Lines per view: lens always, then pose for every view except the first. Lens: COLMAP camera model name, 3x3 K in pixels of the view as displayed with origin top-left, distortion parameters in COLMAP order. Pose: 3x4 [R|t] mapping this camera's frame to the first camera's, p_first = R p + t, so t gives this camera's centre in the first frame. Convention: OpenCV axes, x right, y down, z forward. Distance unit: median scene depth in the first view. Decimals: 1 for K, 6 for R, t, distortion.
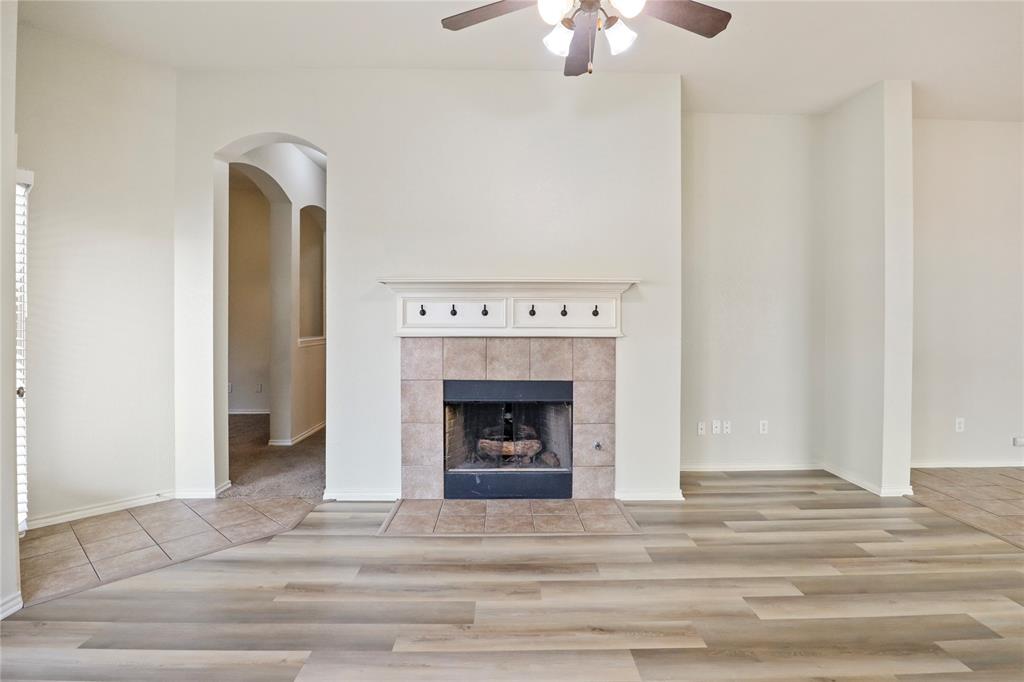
lens RADIAL K [[517.6, 0, 515.1], [0, 517.6, 332.7], [0, 0, 1]] dist [-0.045956, 0.014818]
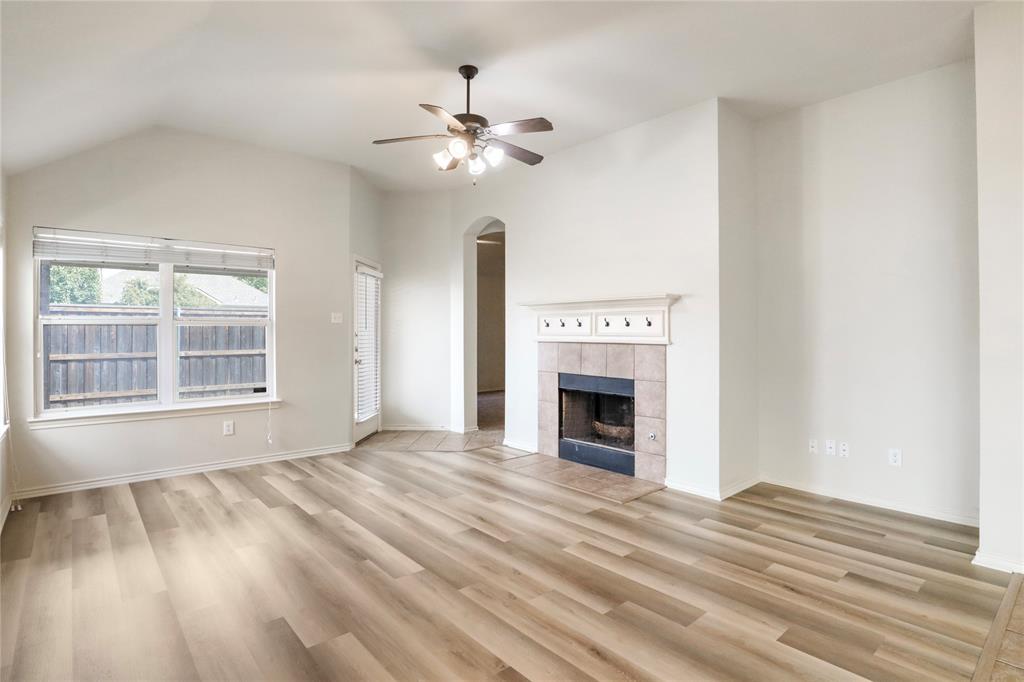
lens RADIAL K [[517.6, 0, 515.1], [0, 517.6, 332.7], [0, 0, 1]] dist [-0.045956, 0.014818]
pose [[0.643326, -0.000329, -0.765592, 0.863478], [-0.010427, 0.999903, -0.009191, -0.003195], [0.765521, 0.013896, 0.643261, 0.002314]]
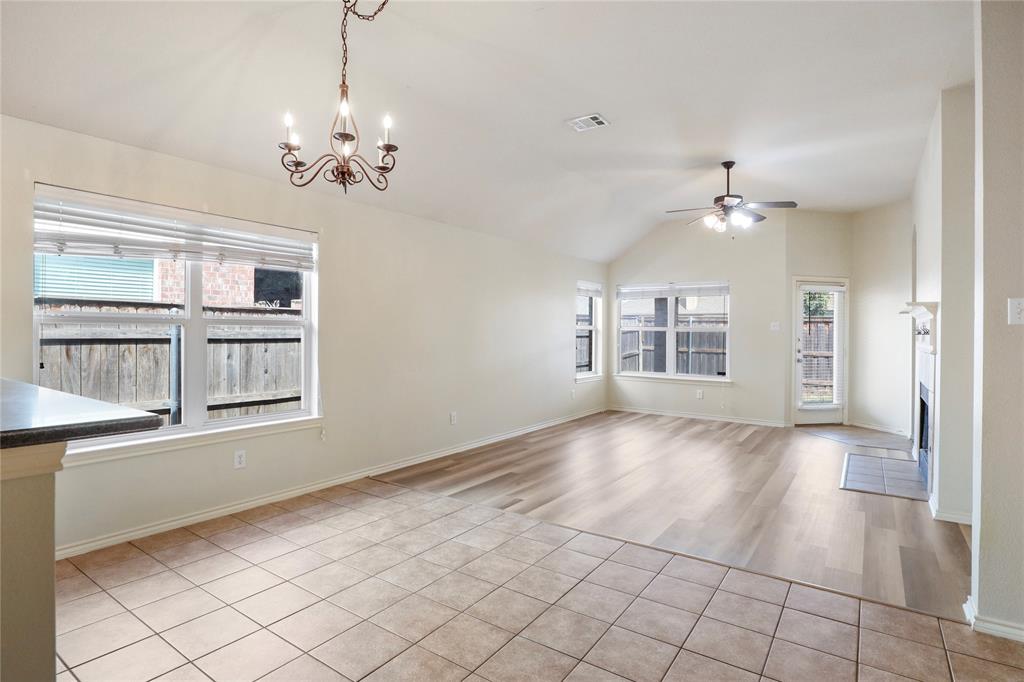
lens RADIAL K [[517.6, 0, 515.1], [0, 517.6, 332.7], [0, 0, 1]] dist [-0.045956, 0.014818]
pose [[-0.576675, -0.006322, -0.816949, 1.598322], [-0.024542, 0.999653, 0.009588, -0.023160], [0.816605, 0.025578, -0.576630, 0.893312]]
